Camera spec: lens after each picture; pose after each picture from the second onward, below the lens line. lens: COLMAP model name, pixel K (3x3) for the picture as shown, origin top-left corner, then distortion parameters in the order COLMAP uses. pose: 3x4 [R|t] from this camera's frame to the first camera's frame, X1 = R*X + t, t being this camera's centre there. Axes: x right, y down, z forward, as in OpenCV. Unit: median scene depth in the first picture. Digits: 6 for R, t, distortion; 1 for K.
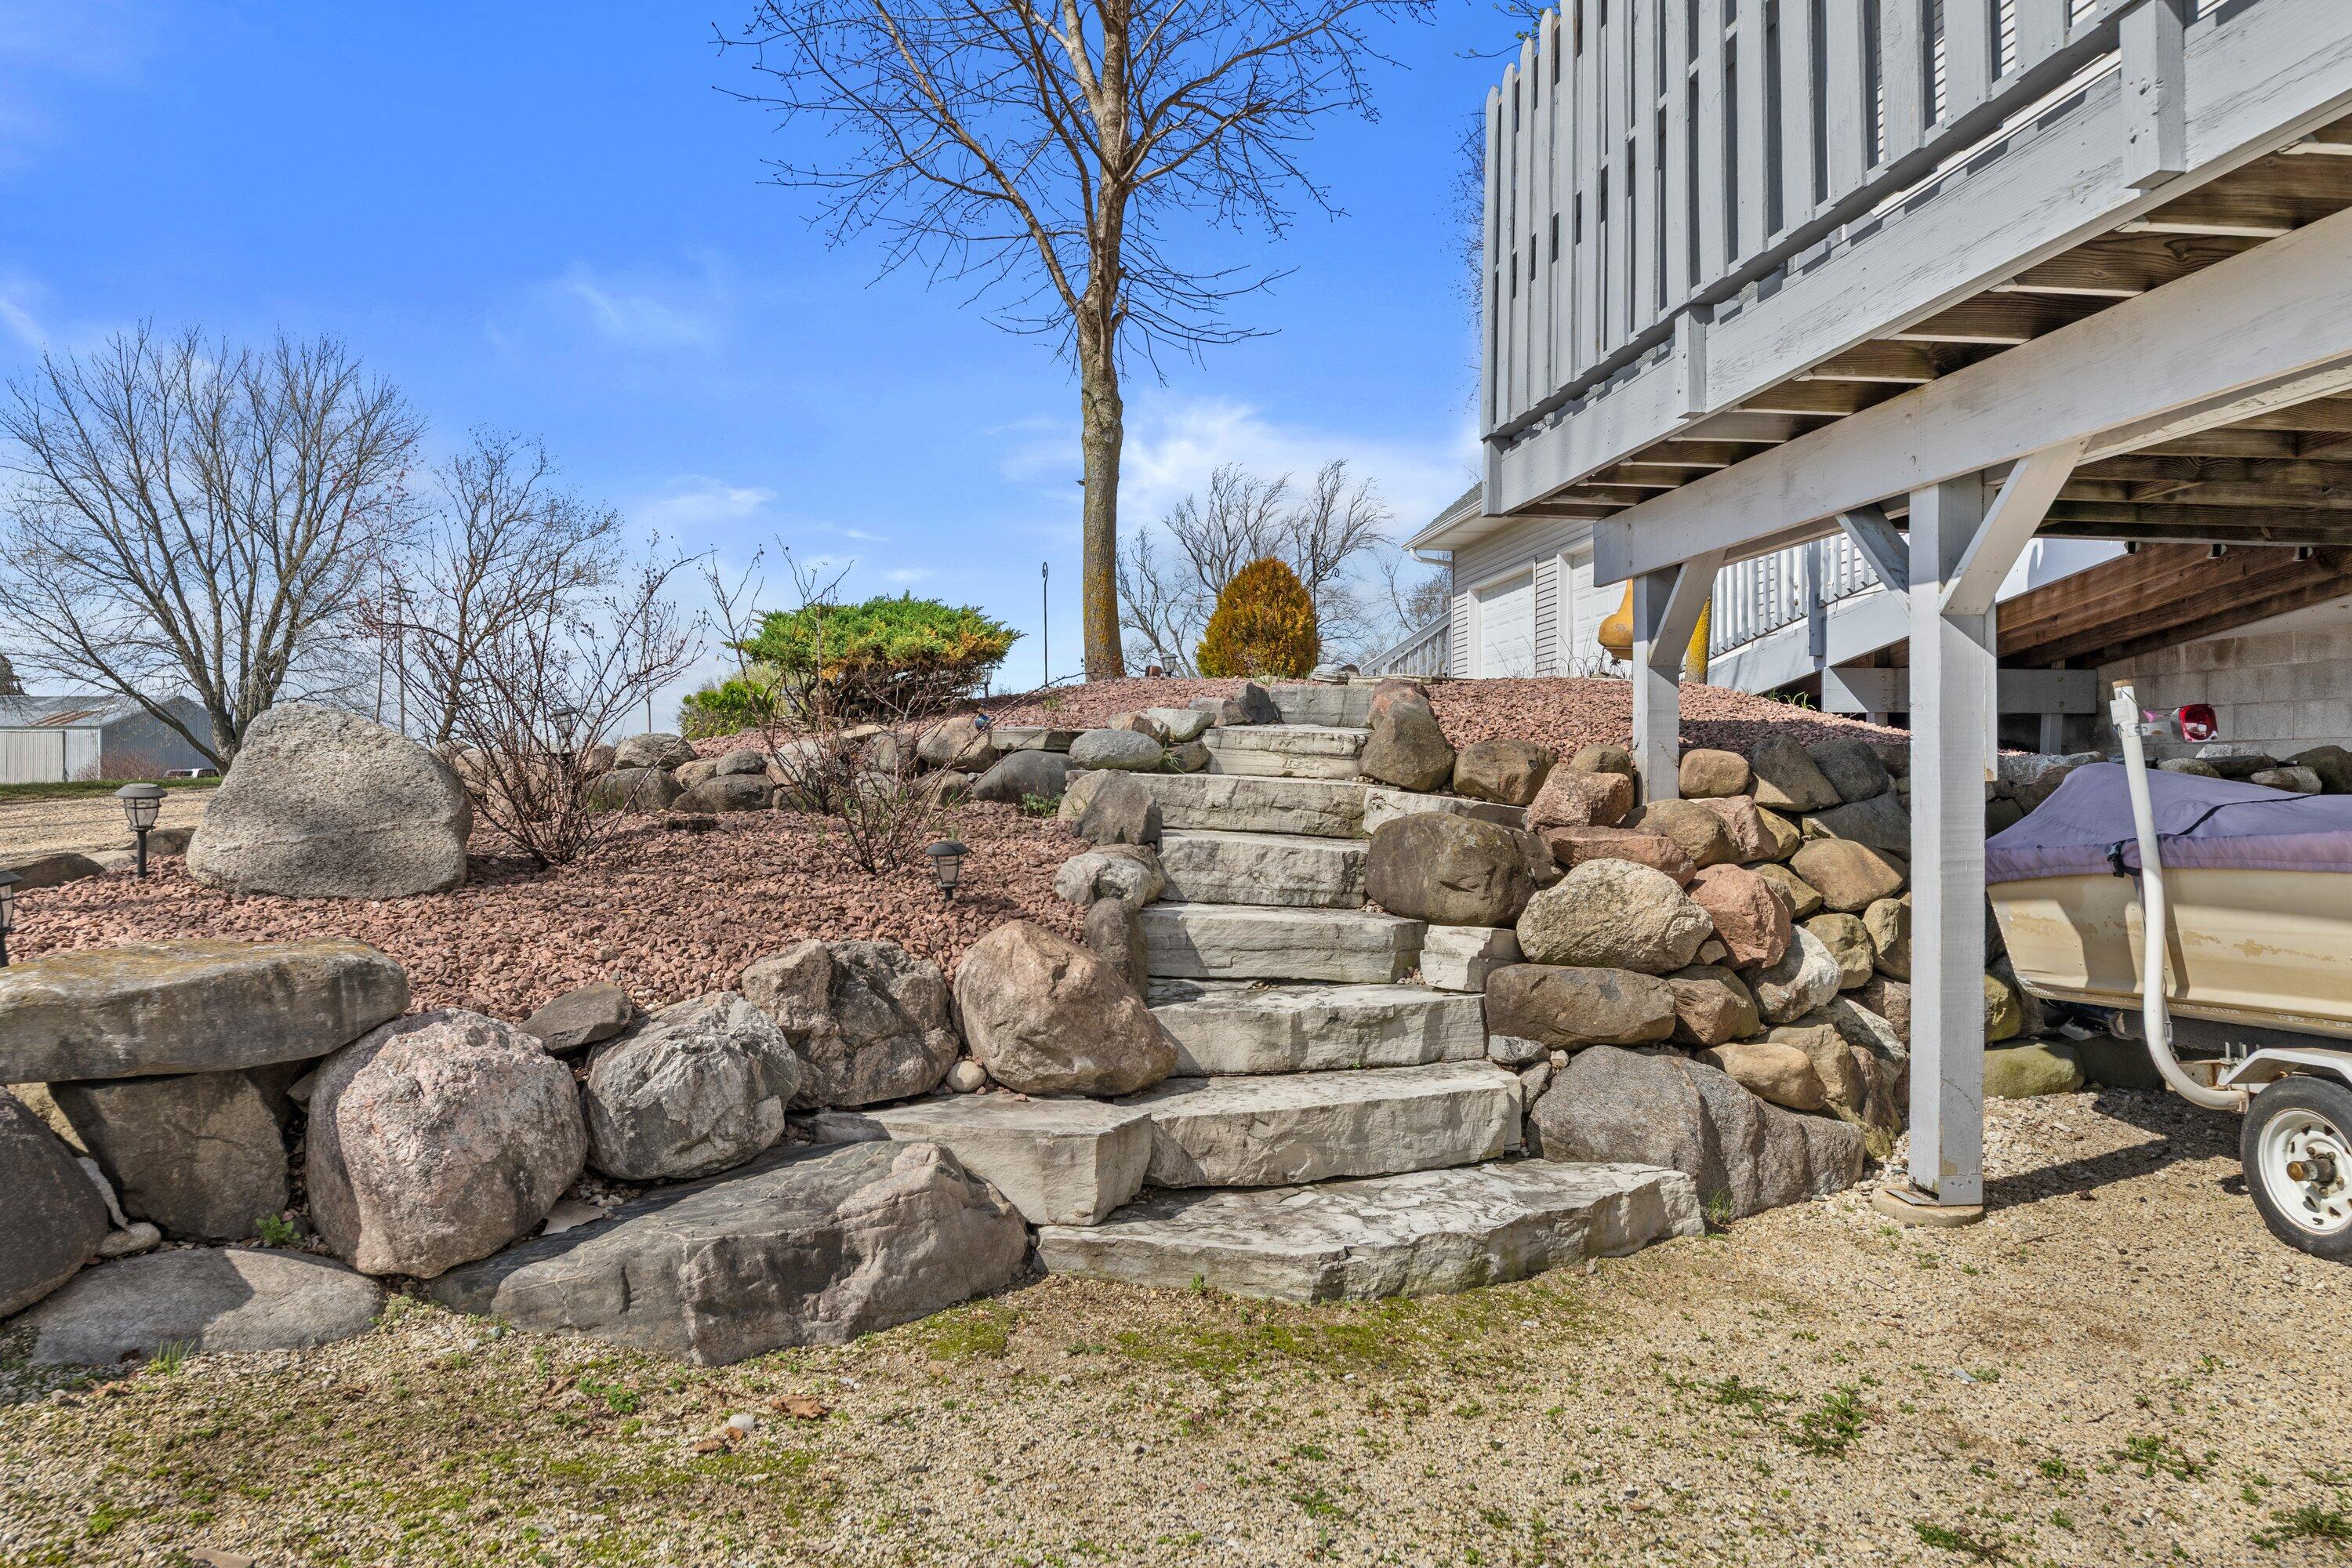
lens RADIAL K [[1589.2, 0, 1172.7], [0, 1589.2, 778.3], [0, 0, 1]] dist [0.000290, -0.001400]
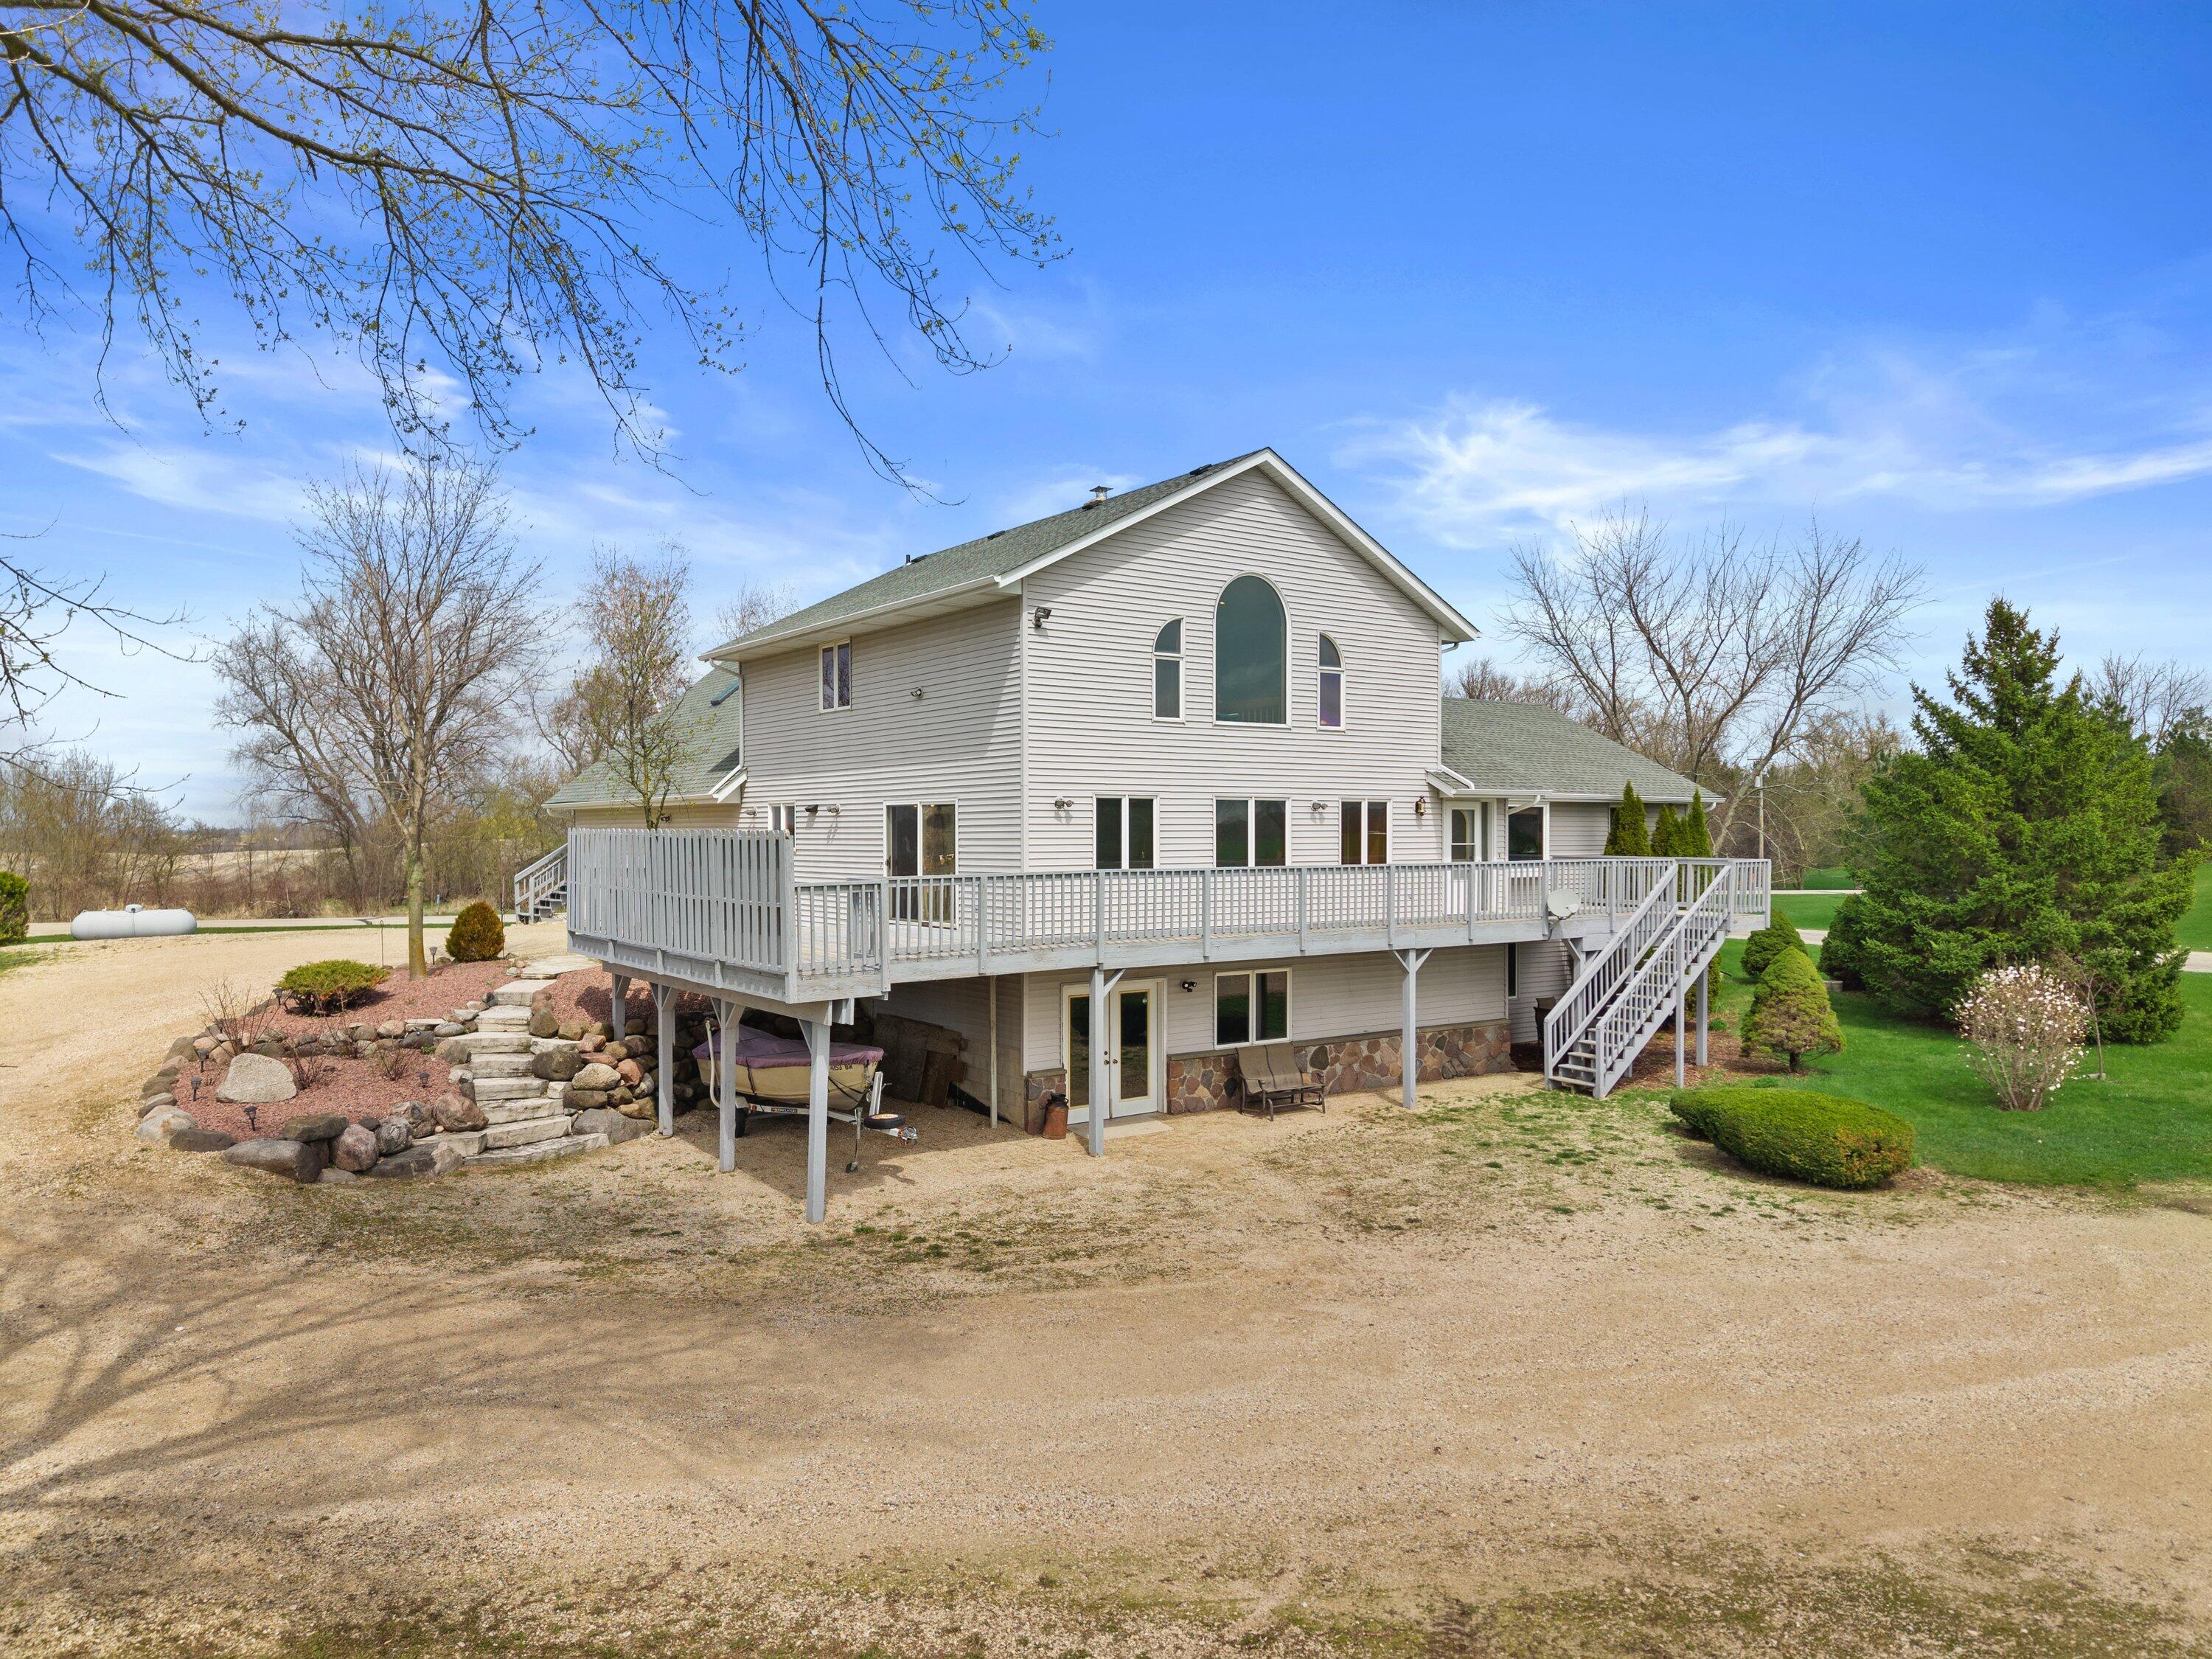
lens RADIAL K [[1482.0, 0, 1110.6], [0, 1482.0, 833.9], [0, 0, 1]] dist [0.008982, -0.003833]
pose [[0.873302, -0.003893, 0.487164, -0.476496], [0.004589, 0.999989, -0.000235, -0.588619], [-0.487158, 0.002440, 0.873310, -3.315492]]
